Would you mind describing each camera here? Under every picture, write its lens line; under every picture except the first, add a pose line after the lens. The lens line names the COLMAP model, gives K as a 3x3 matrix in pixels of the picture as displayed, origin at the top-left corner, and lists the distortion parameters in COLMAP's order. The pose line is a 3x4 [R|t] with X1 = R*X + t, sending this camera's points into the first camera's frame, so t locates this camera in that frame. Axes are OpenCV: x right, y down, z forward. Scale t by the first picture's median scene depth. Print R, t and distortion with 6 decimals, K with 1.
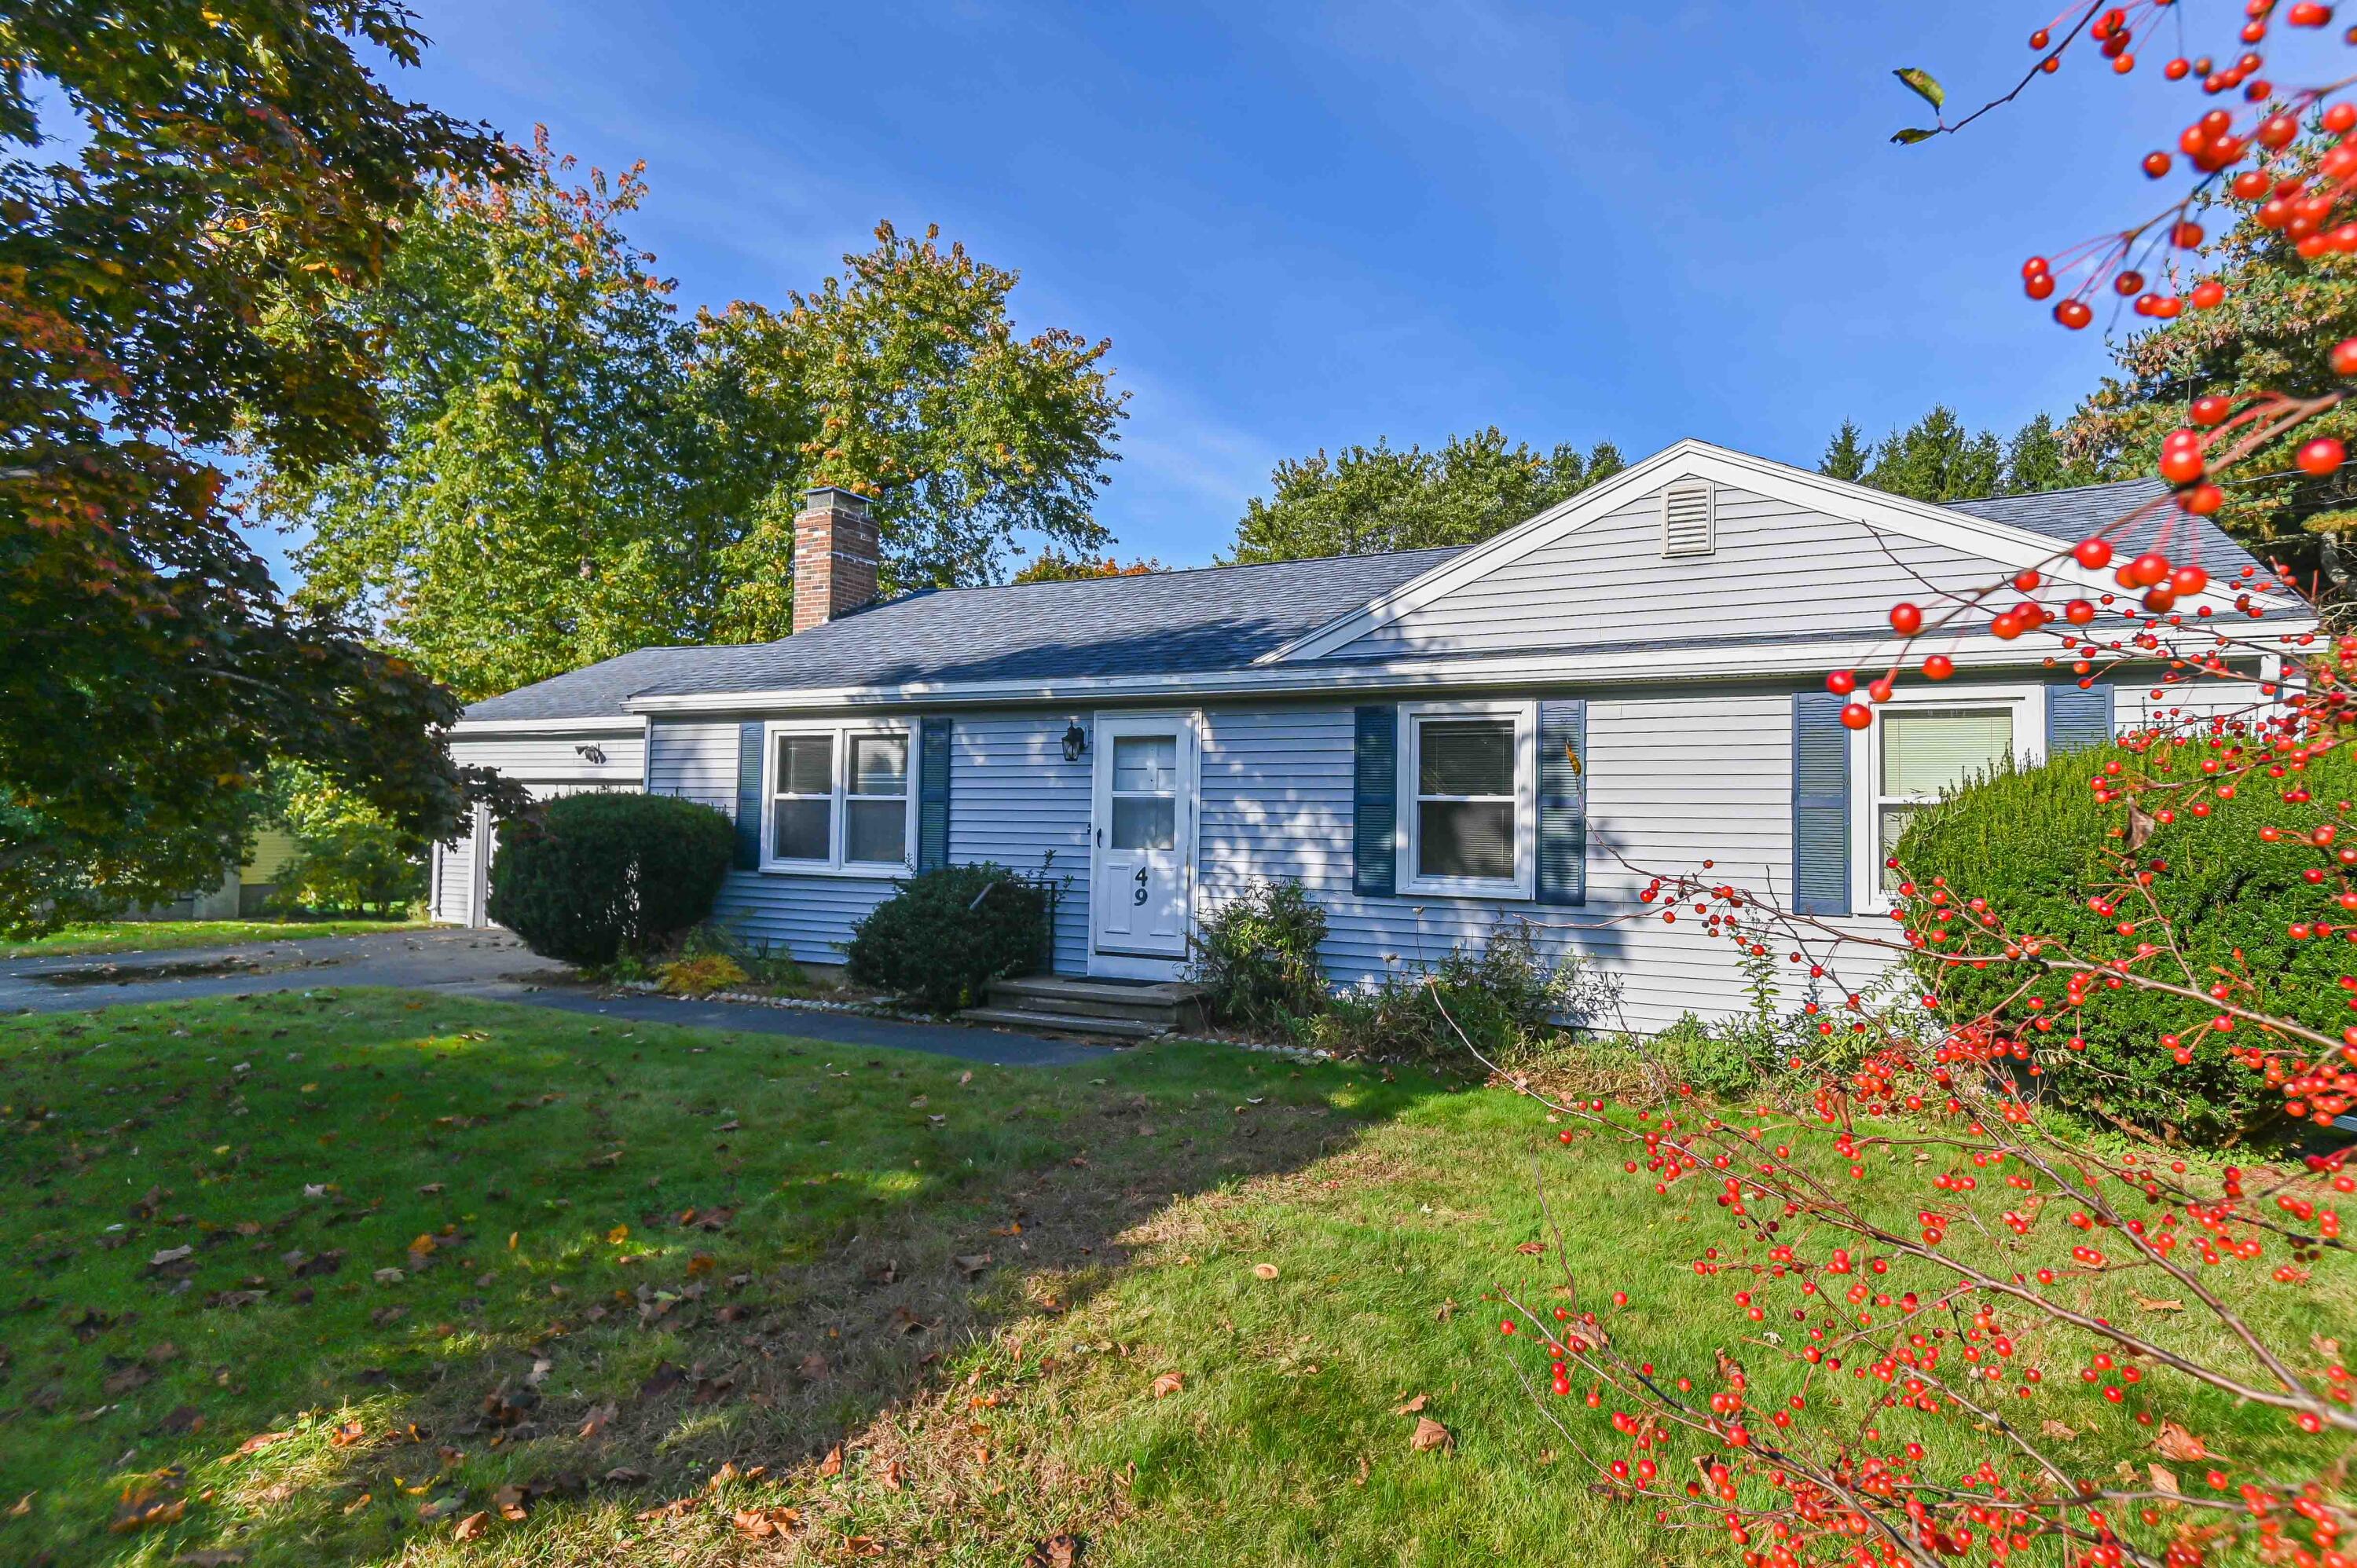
lens RADIAL K [[1260.1, 0, 1169.9], [0, 1260.1, 781.4], [0, 0, 1]] dist [-0.010608, -0.002531]
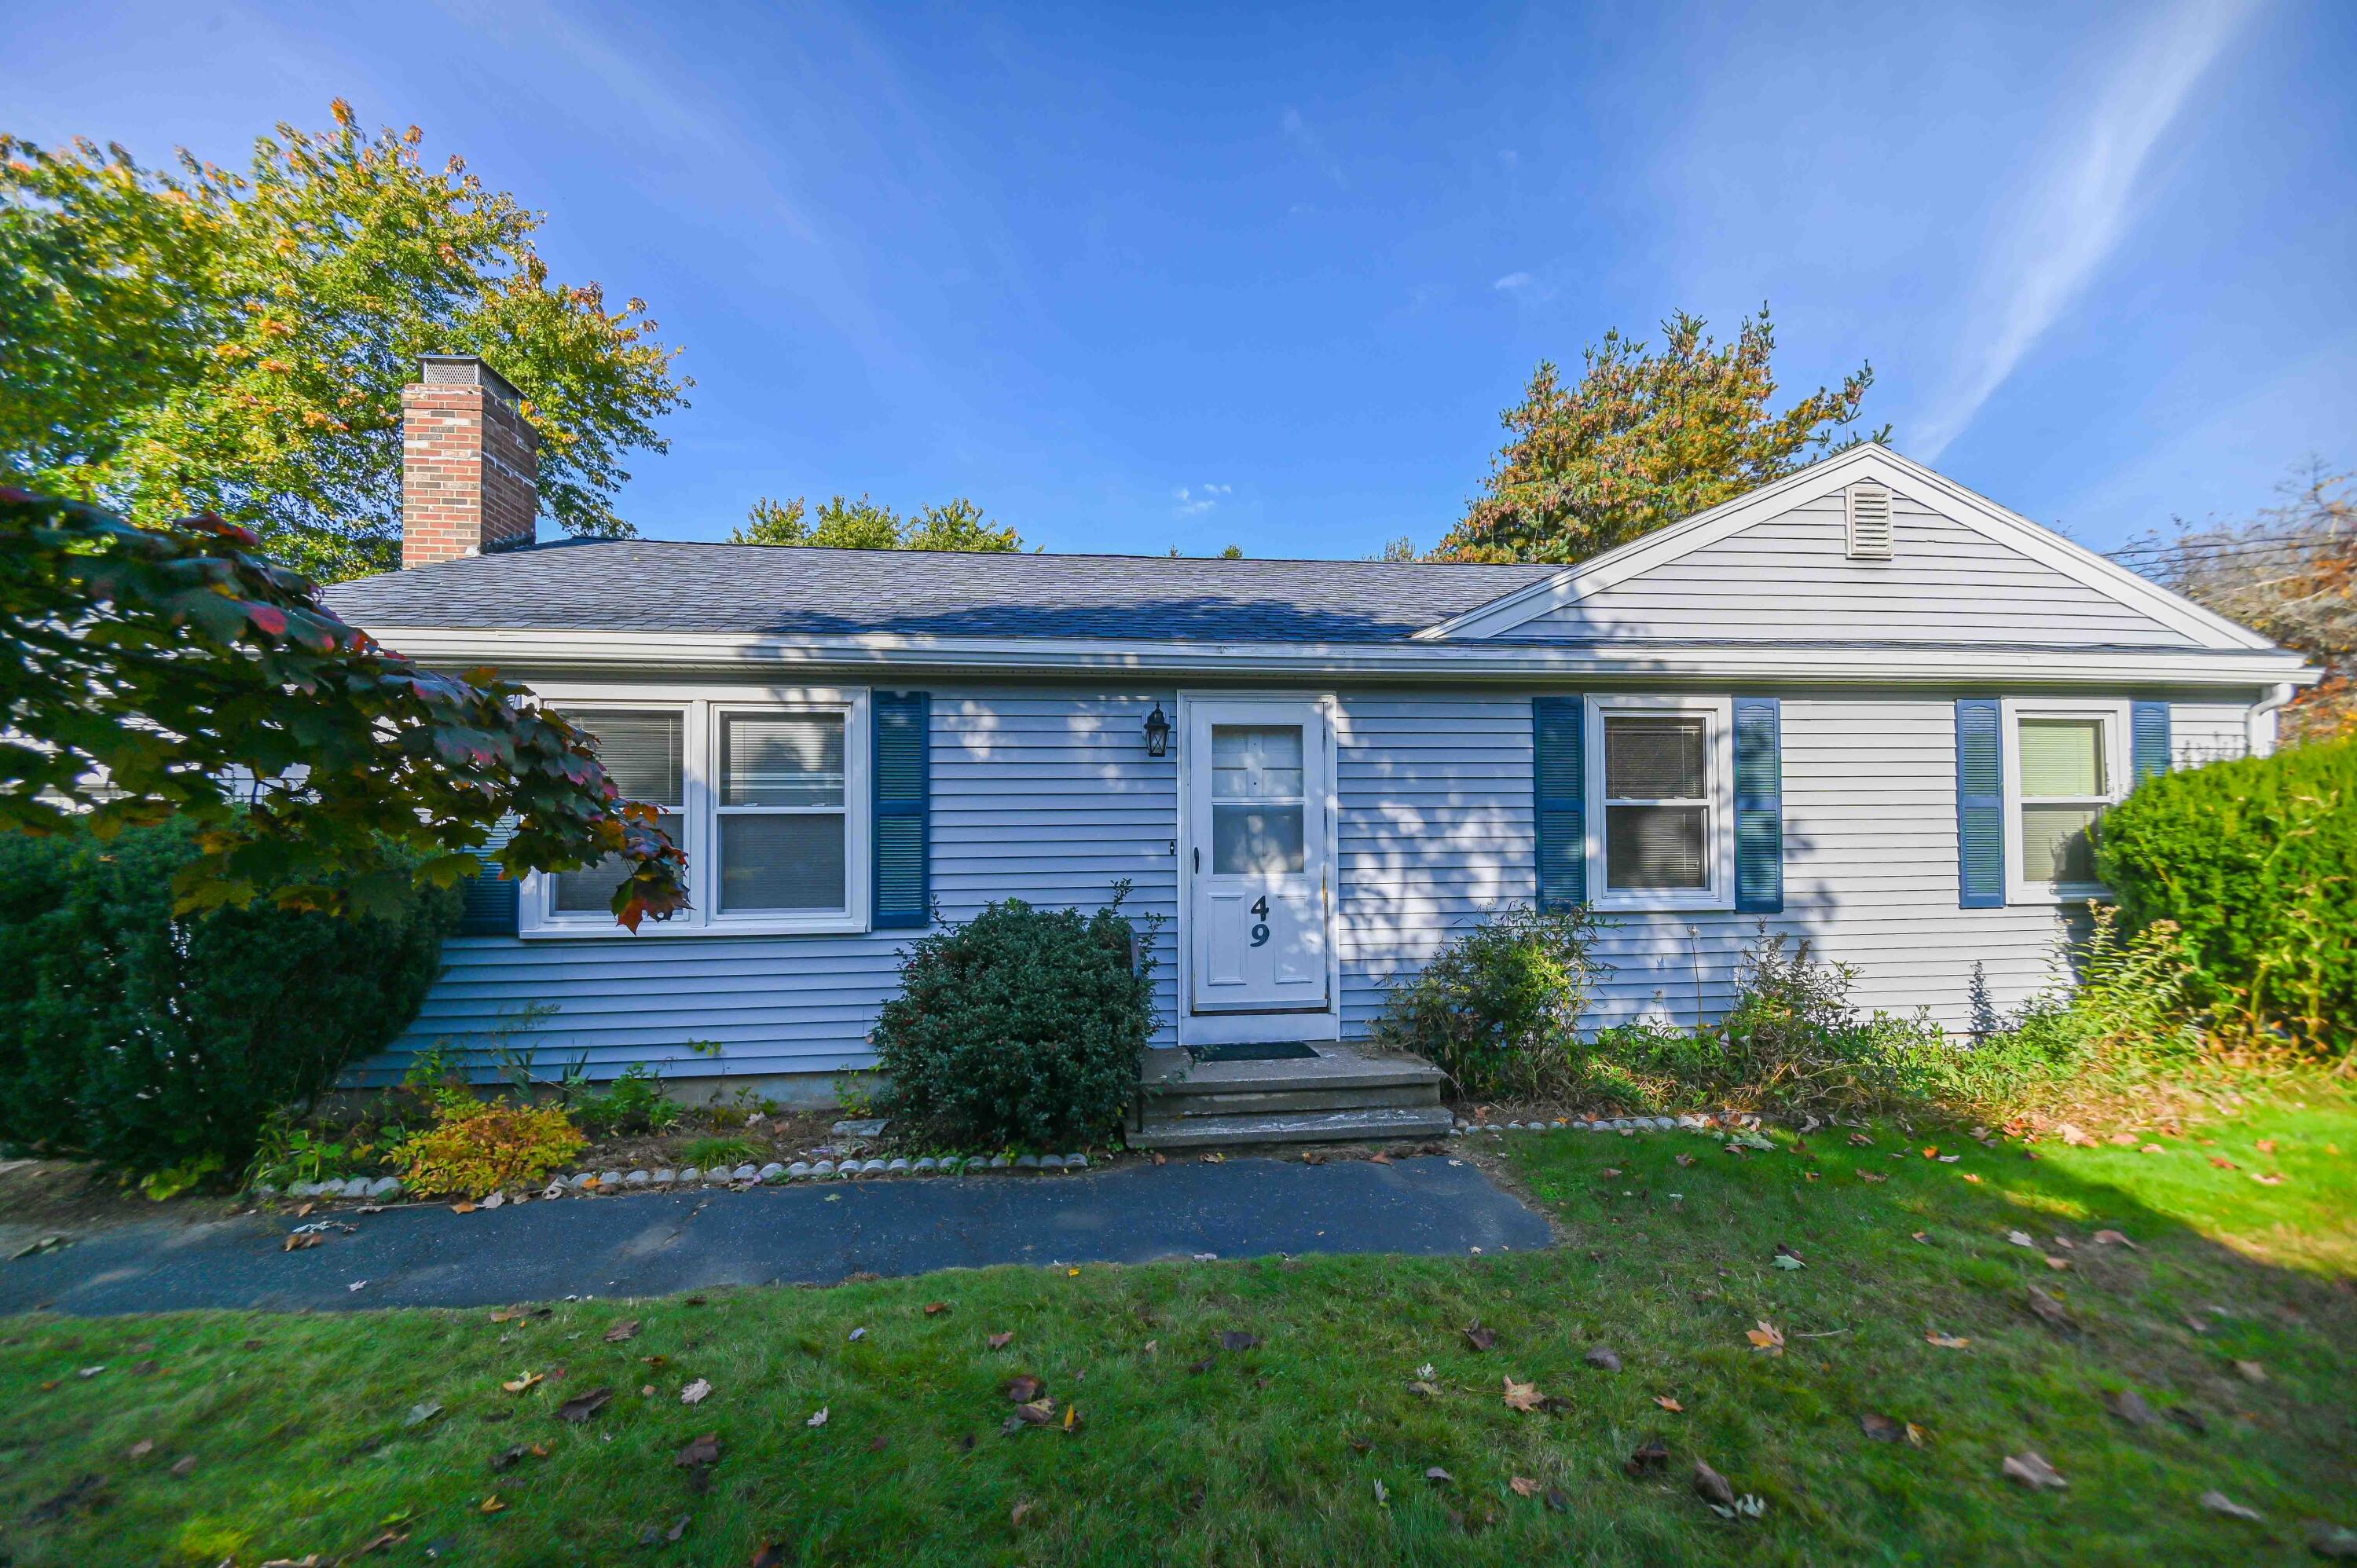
lens RADIAL K [[979.1, 0, 1221.0], [0, 979.1, 817.1], [0, 0, 1]] dist [0.007410, -0.006784]
pose [[0.825518, -0.013807, 0.564207, -0.388621], [0.003028, 0.999795, 0.020036, 0.008572], [-0.564367, -0.014832, 0.825391, 0.538733]]
